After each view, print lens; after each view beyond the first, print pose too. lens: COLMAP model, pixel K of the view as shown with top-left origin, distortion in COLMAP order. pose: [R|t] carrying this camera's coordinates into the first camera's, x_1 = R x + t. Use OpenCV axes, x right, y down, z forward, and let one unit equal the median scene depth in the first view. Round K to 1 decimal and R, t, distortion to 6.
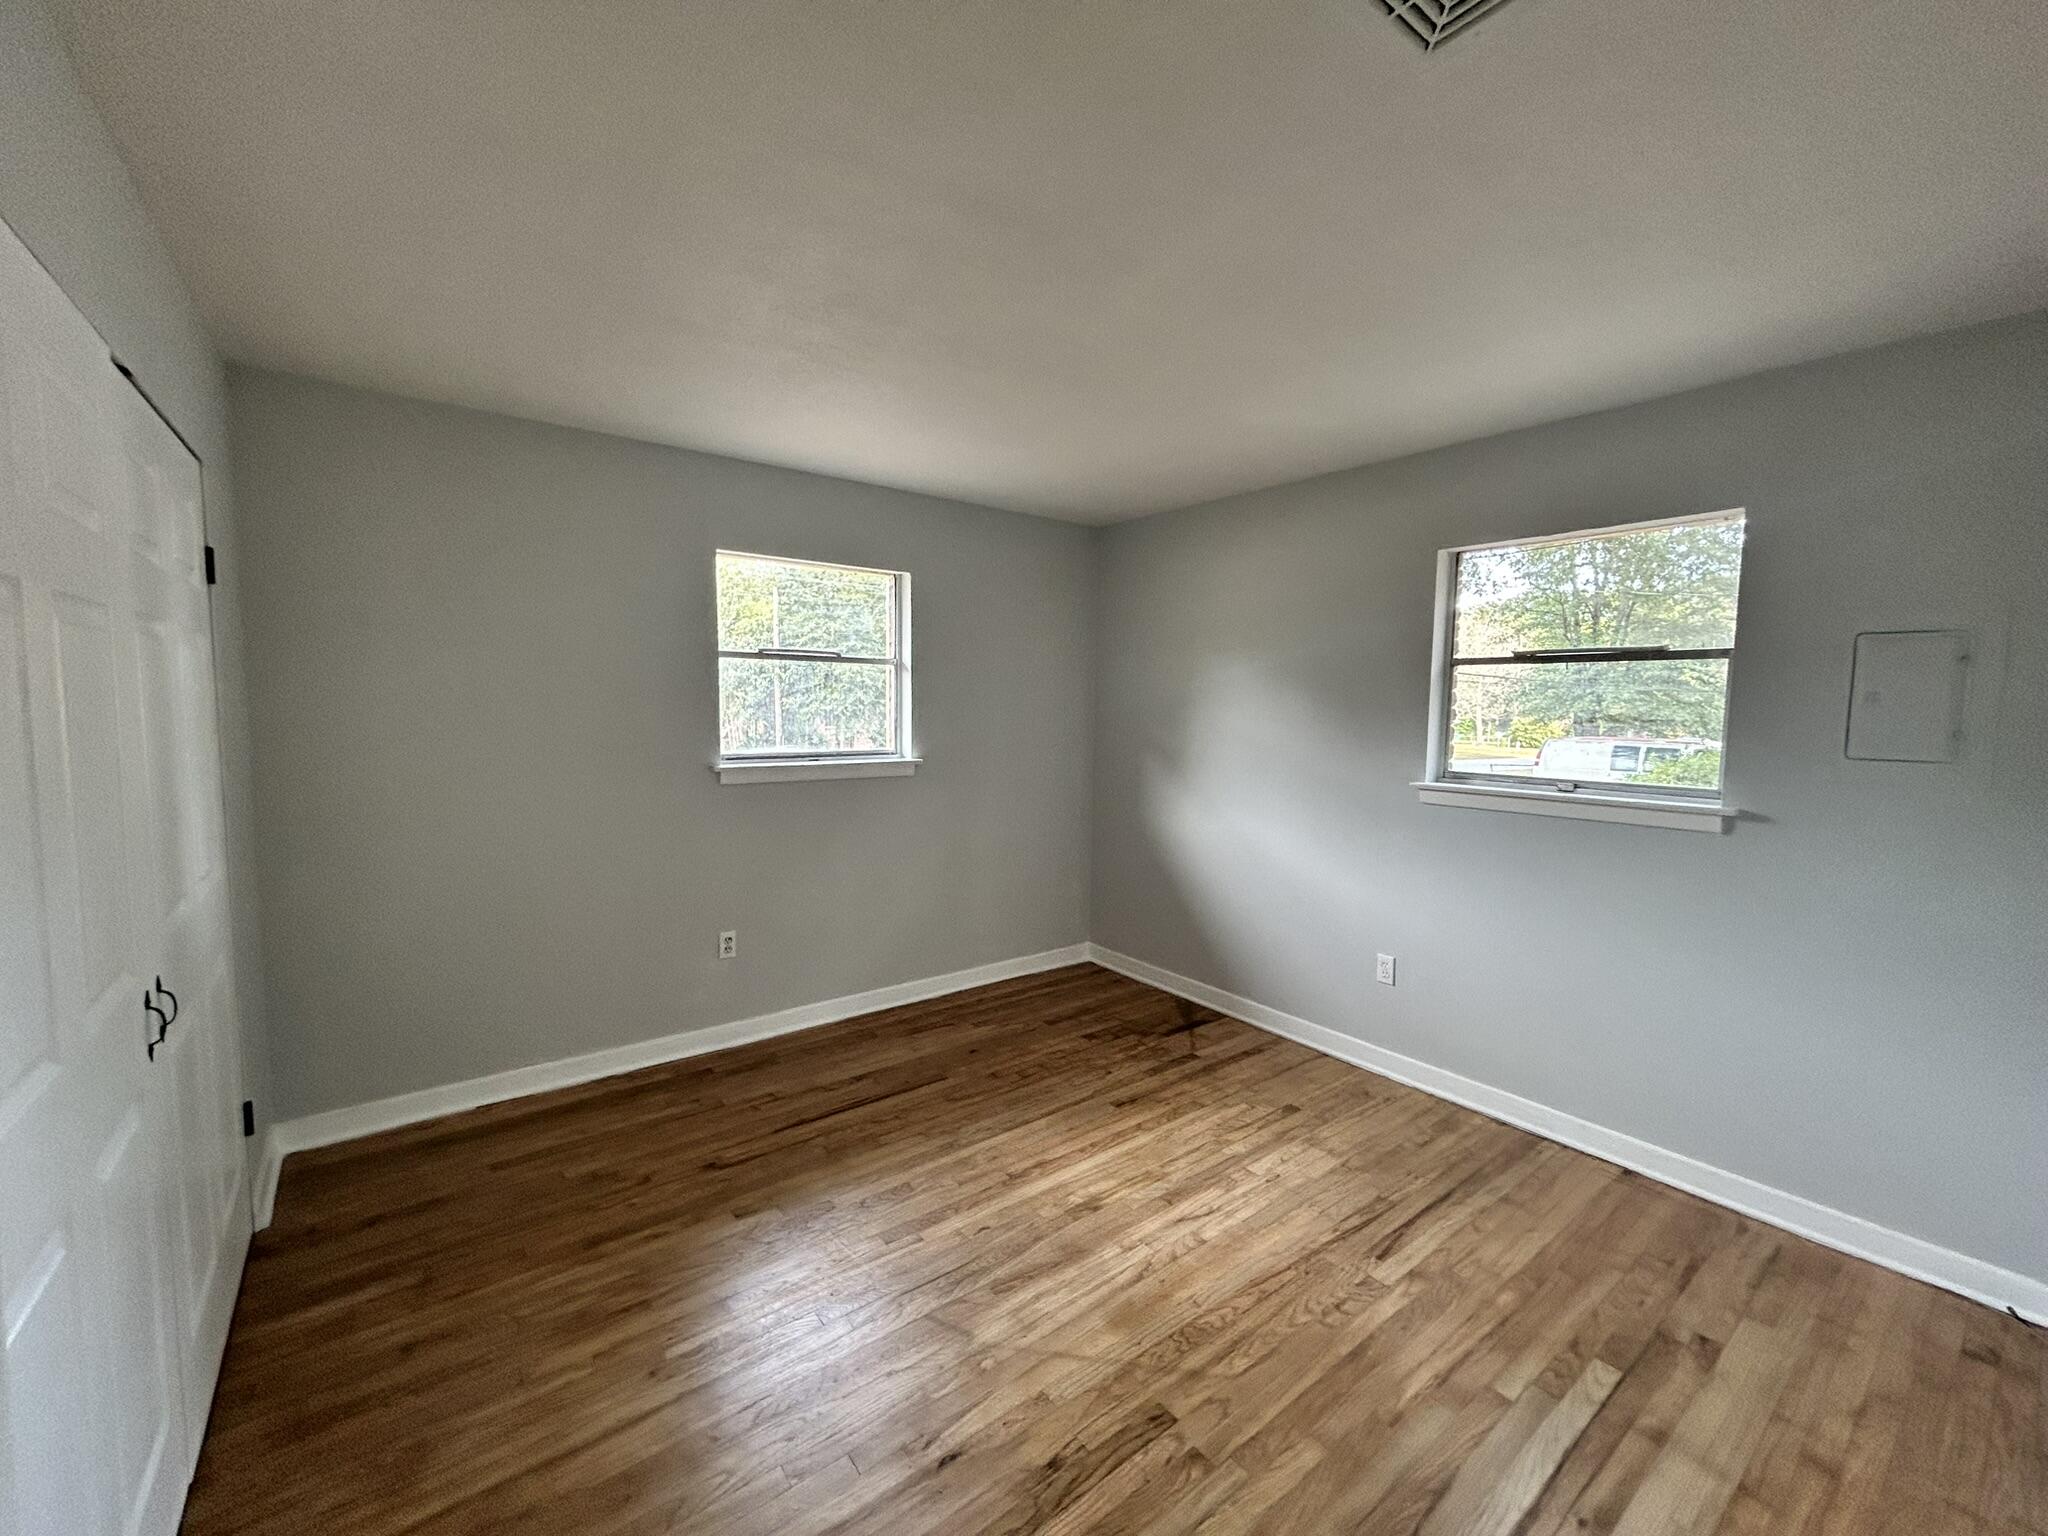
lens RADIAL K [[821.5, 0, 1029.0], [0, 821.5, 768.4], [0, 0, 1]] dist [-0.000389, 0.000146]
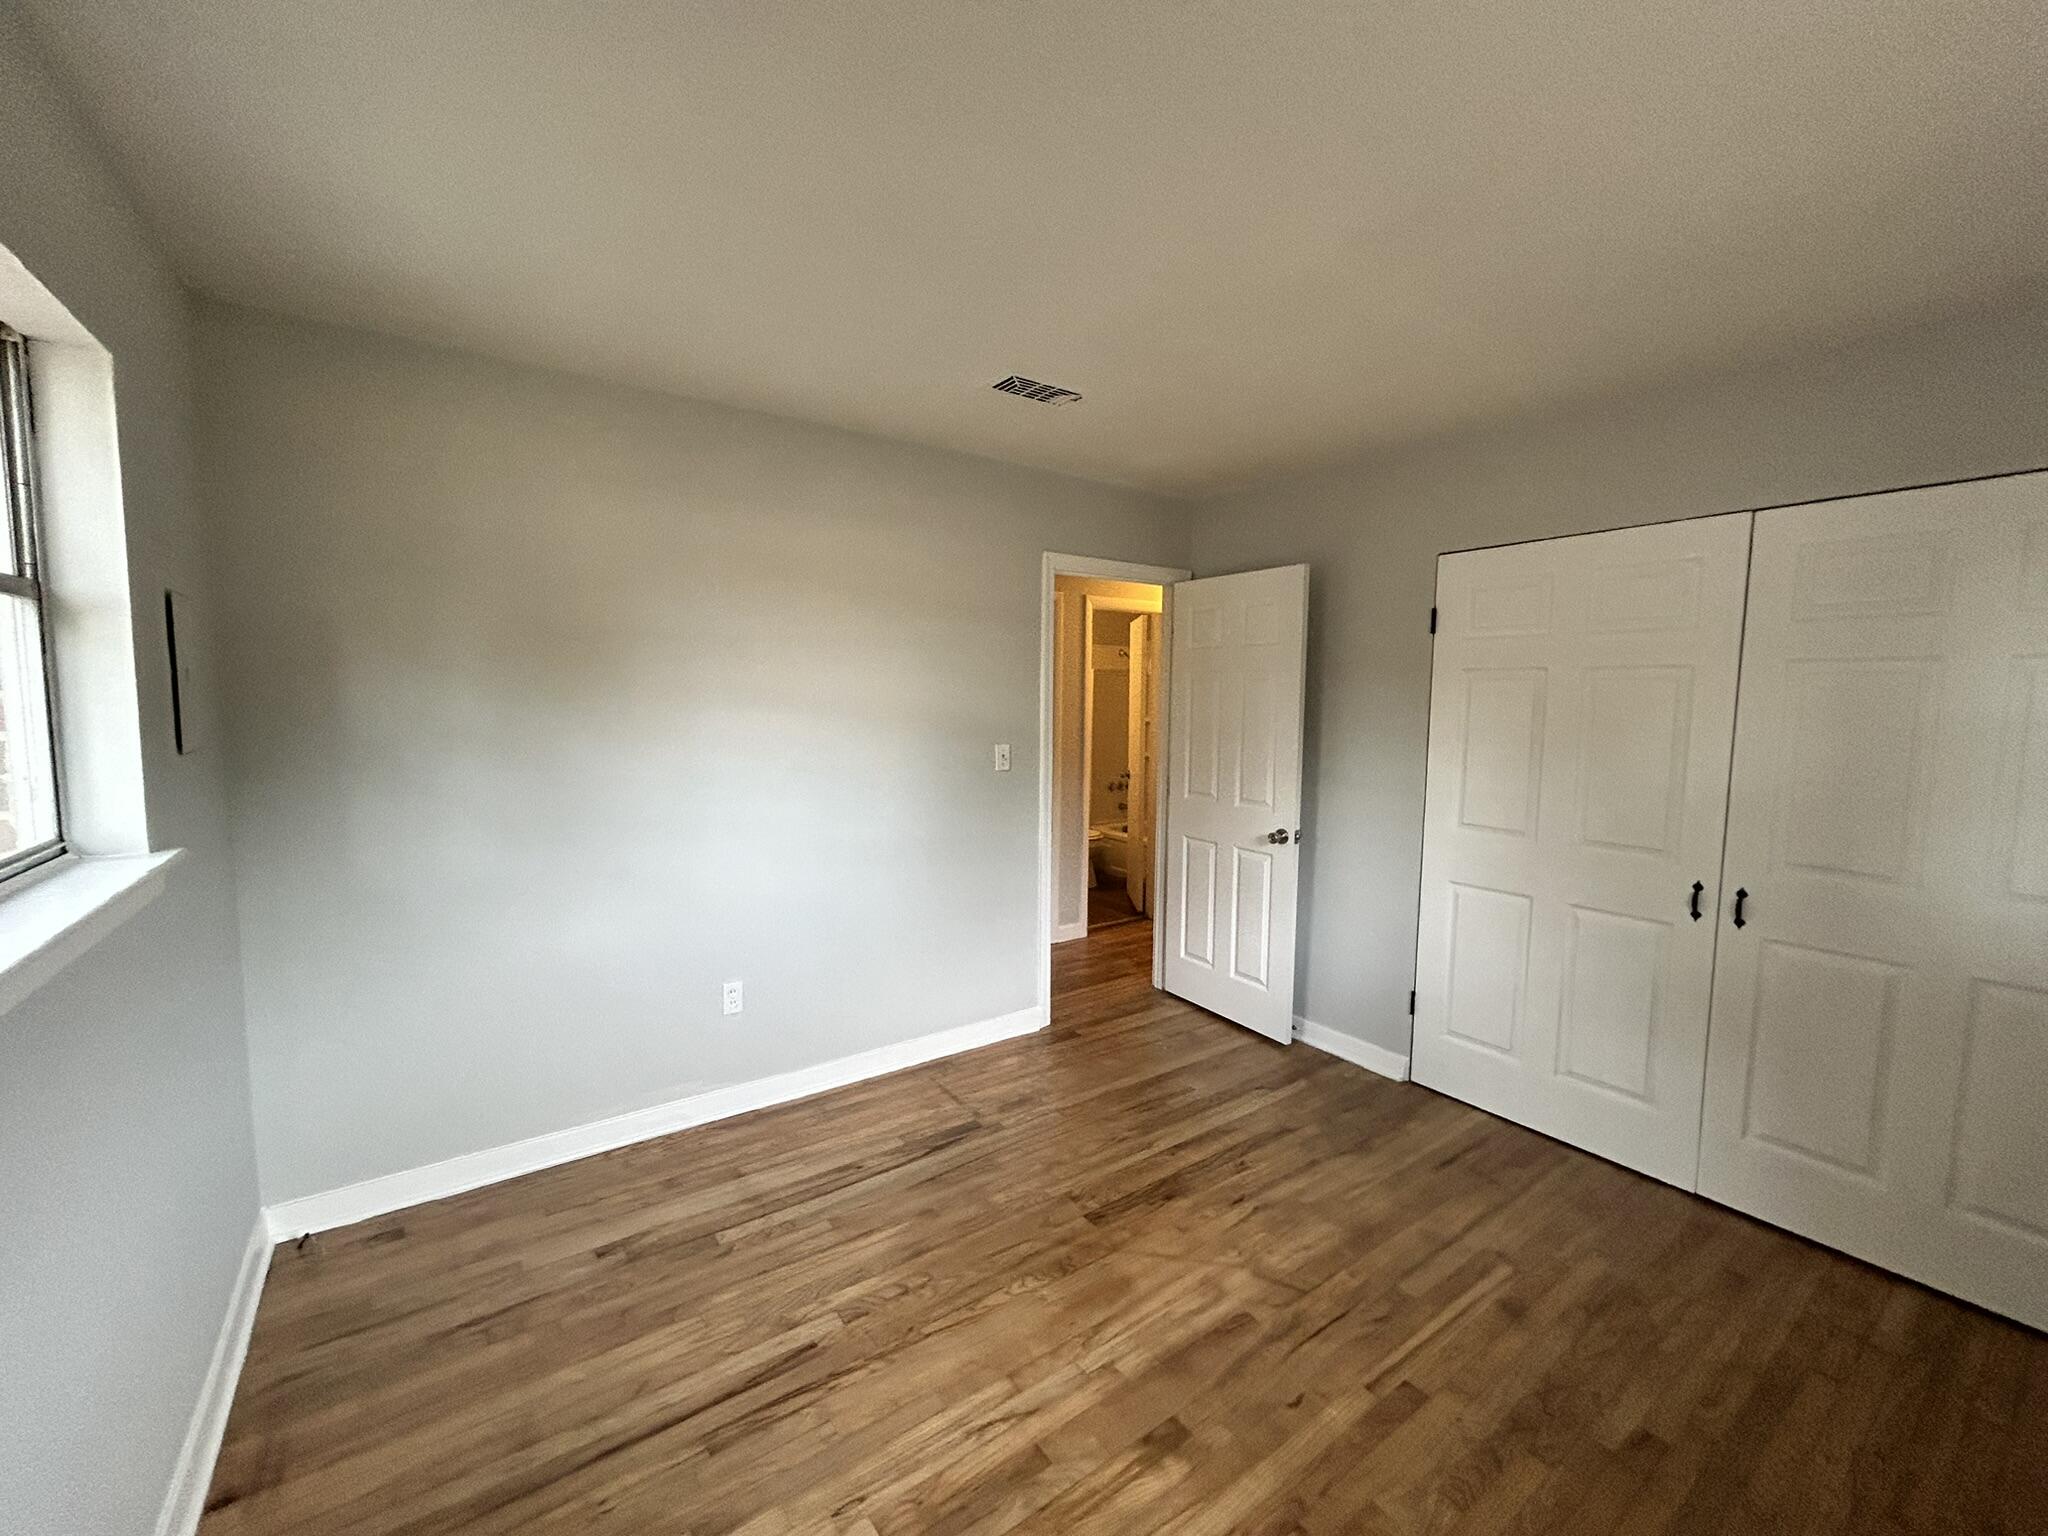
lens RADIAL K [[821.5, 0, 1025.3], [0, 821.5, 765.6], [0, 0, 1]] dist [-0.000389, 0.000146]
pose [[-0.998826, -0.028940, 0.038844, 0.209273], [-0.022150, 0.986035, 0.165061, -0.160153], [-0.043078, 0.164007, -0.985518, 1.911380]]
